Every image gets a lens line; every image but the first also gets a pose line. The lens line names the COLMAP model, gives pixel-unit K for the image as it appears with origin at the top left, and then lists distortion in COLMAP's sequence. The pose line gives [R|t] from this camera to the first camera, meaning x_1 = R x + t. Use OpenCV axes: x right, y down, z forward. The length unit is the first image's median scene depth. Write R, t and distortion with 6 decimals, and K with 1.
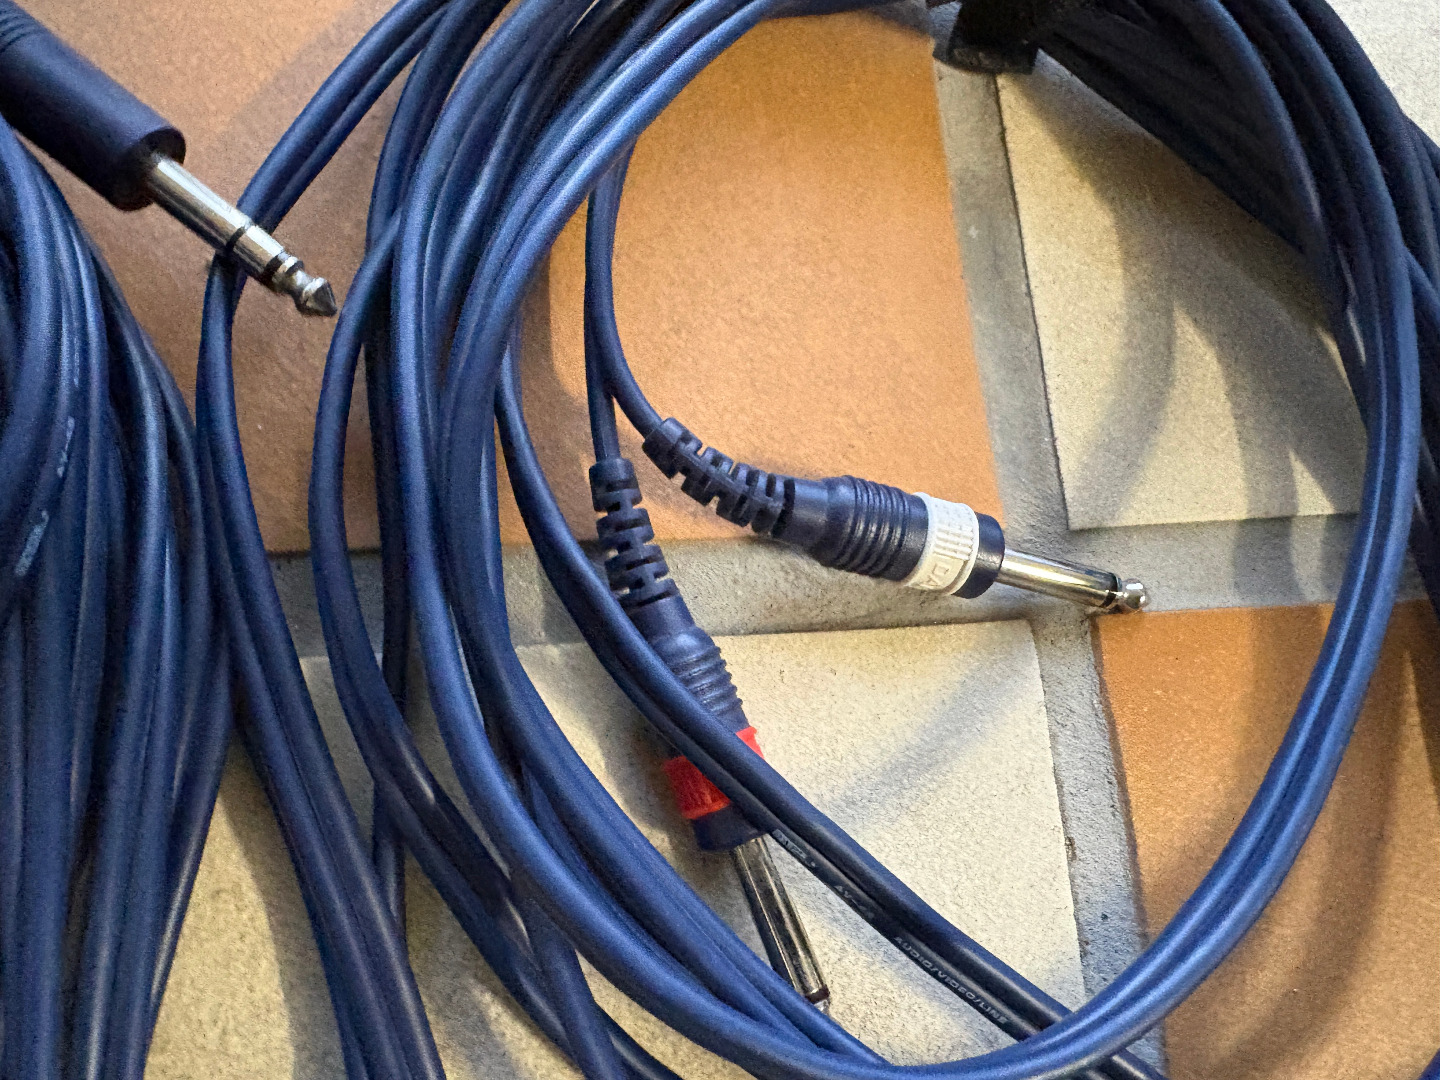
lens RADIAL K [[1323.7, 0, 722.6], [0, 1323.7, 569.1], [0, 0, 1]] dist [-0.003849, 0.017746]
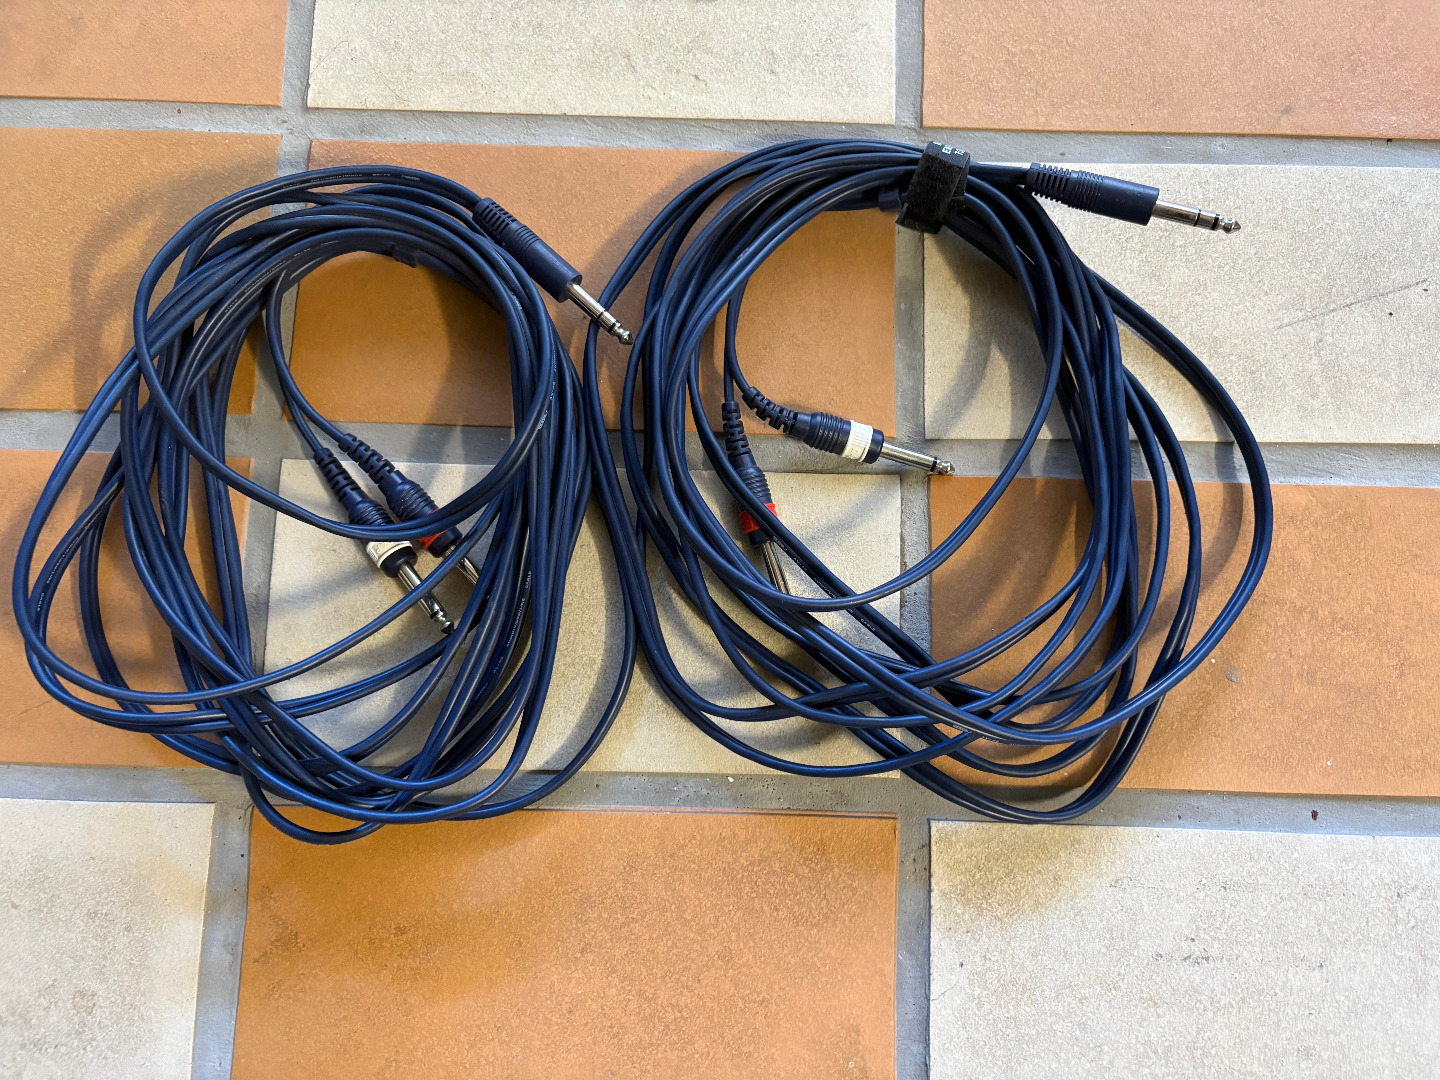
lens RADIAL K [[1091.5, 0, 729.3], [0, 1091.5, 539.4], [0, 0, 1]] dist [0.043371, -0.047280]
pose [[0.985281, 0.069459, -0.156195, 0.270661], [-0.059686, 0.996005, 0.066417, 0.046275], [0.160185, -0.056117, 0.985491, -1.150729]]
